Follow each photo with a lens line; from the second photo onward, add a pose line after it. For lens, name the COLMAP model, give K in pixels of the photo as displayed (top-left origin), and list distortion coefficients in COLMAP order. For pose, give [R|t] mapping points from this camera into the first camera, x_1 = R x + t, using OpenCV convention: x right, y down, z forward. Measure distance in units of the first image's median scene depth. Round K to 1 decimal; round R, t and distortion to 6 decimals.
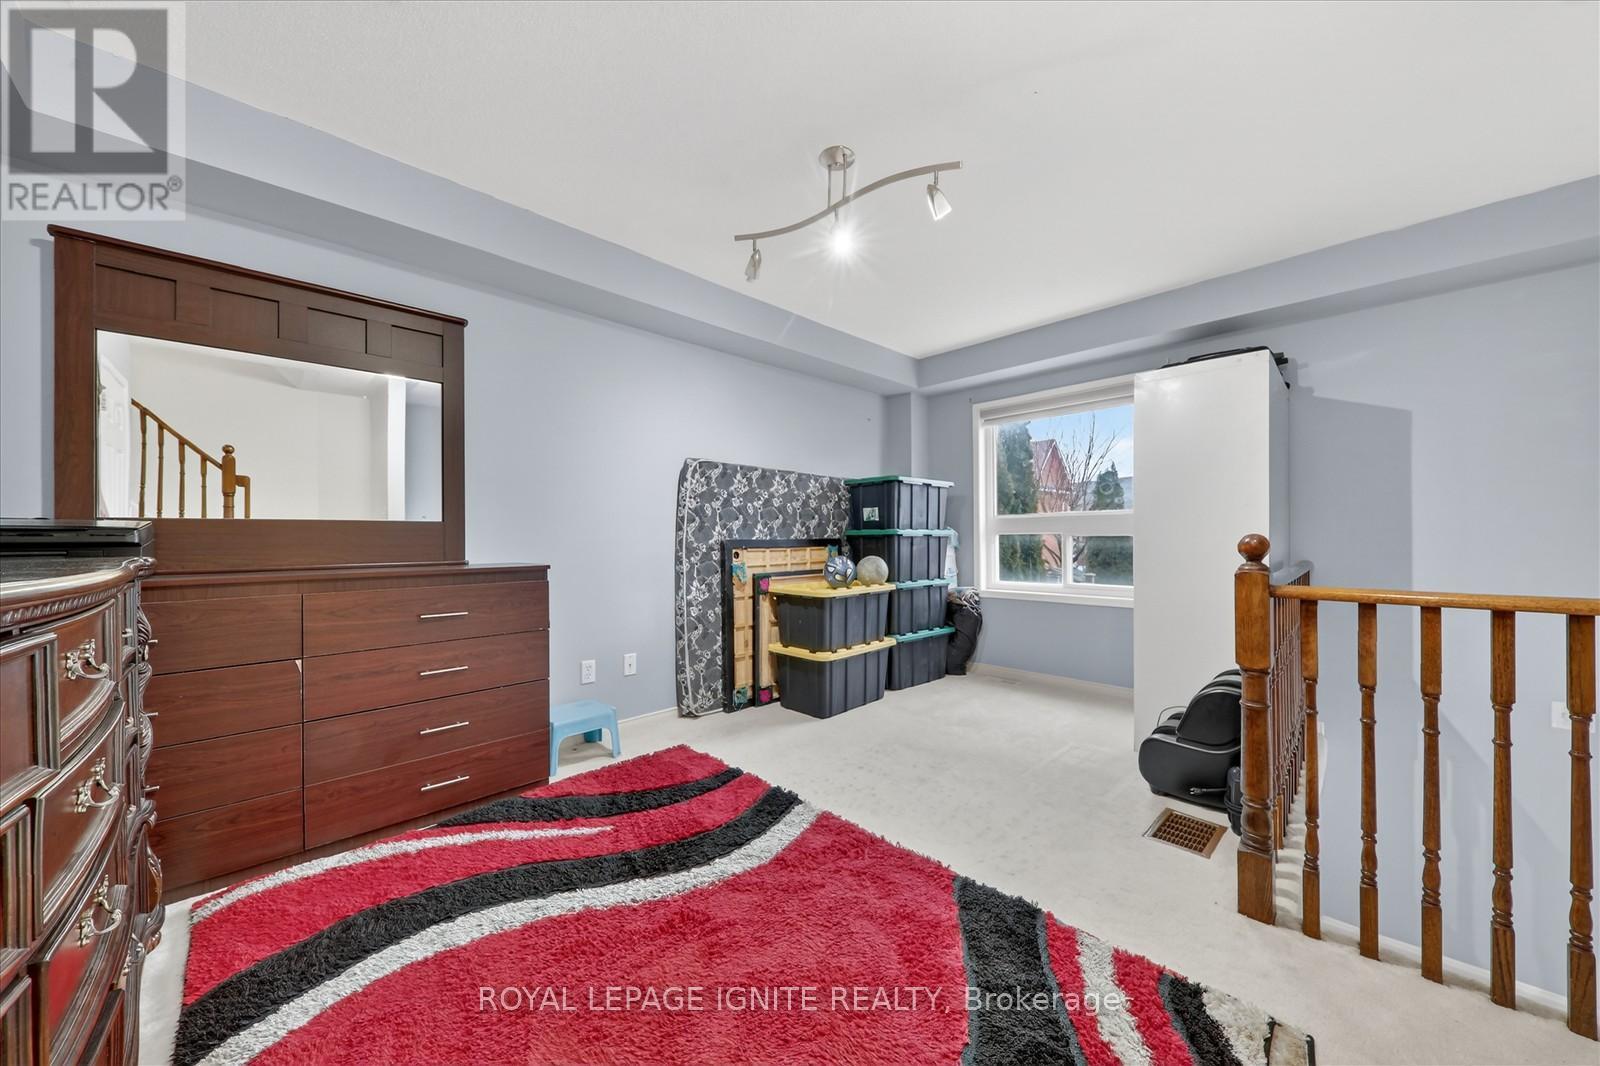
lens RADIAL K [[559.3, 0, 800.0], [0, 559.3, 533.0], [0, 0, 1]] dist [0.000465, -0.006525]
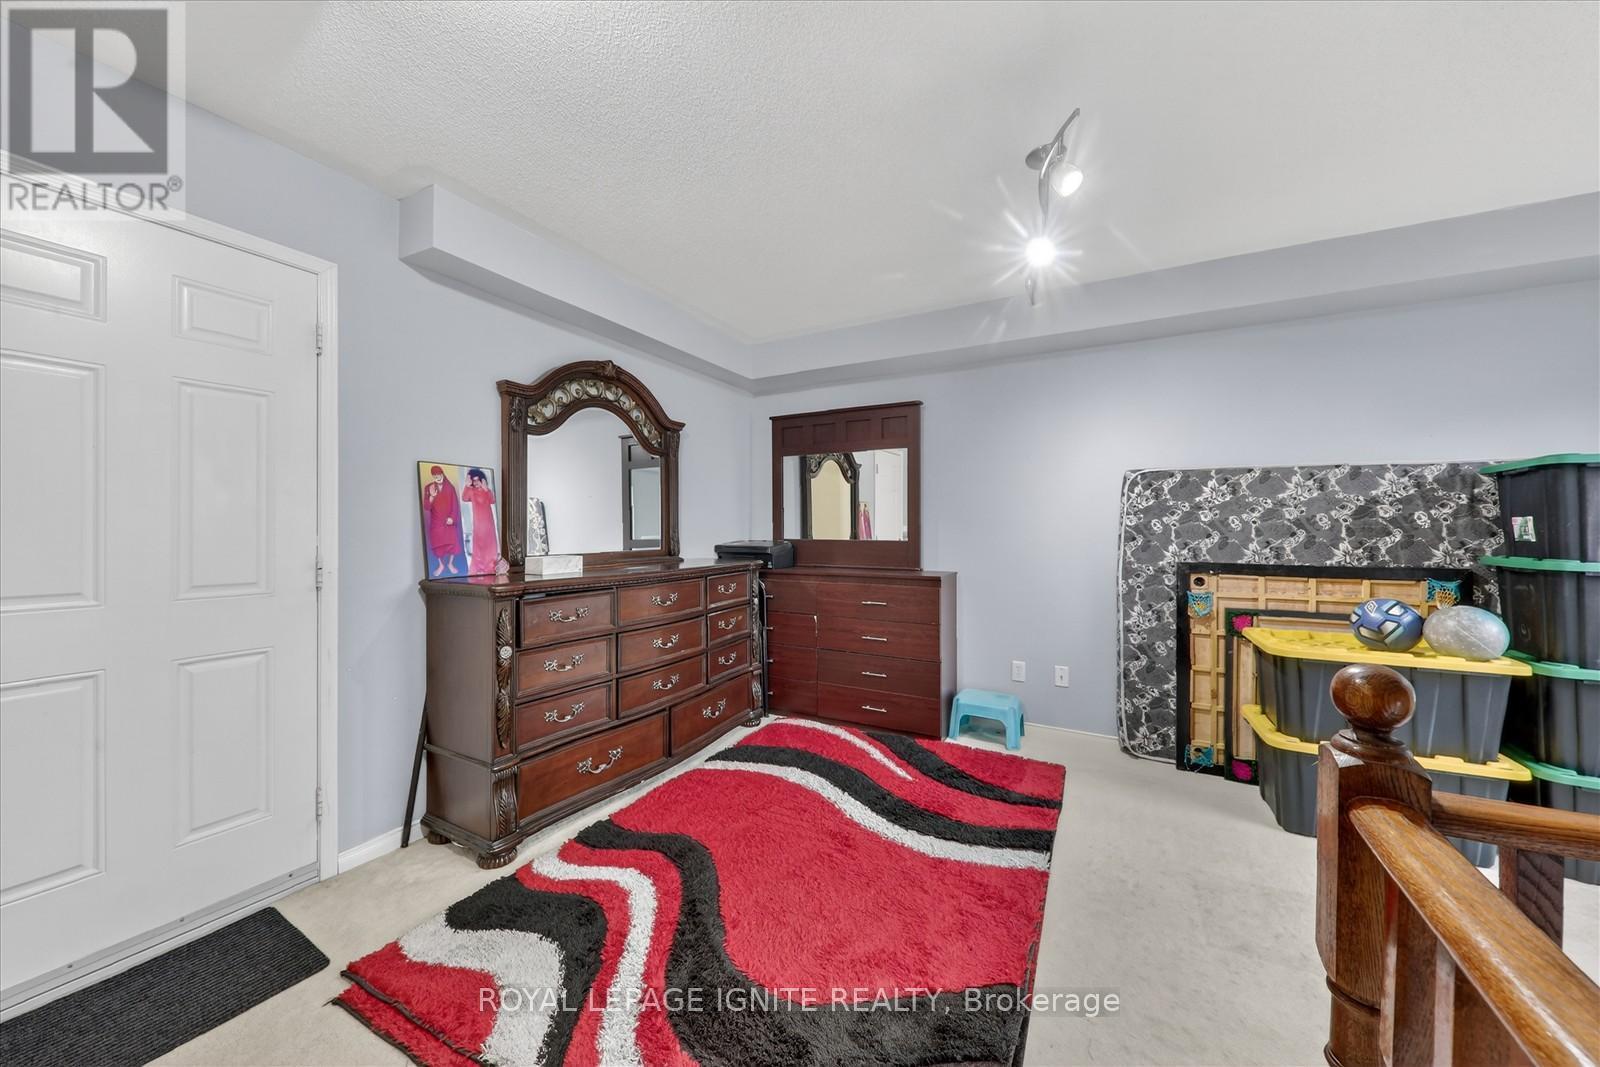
lens RADIAL K [[572.5, 0, 825.0], [0, 572.5, 516.0], [0, 0, 1]] dist [0.001050, 0.000148]
pose [[0.294087, -0.010560, -0.955720, 0.542668], [0.003367, 0.999944, -0.010013, -0.050922], [0.955773, -0.000273, 0.294107, 0.242249]]
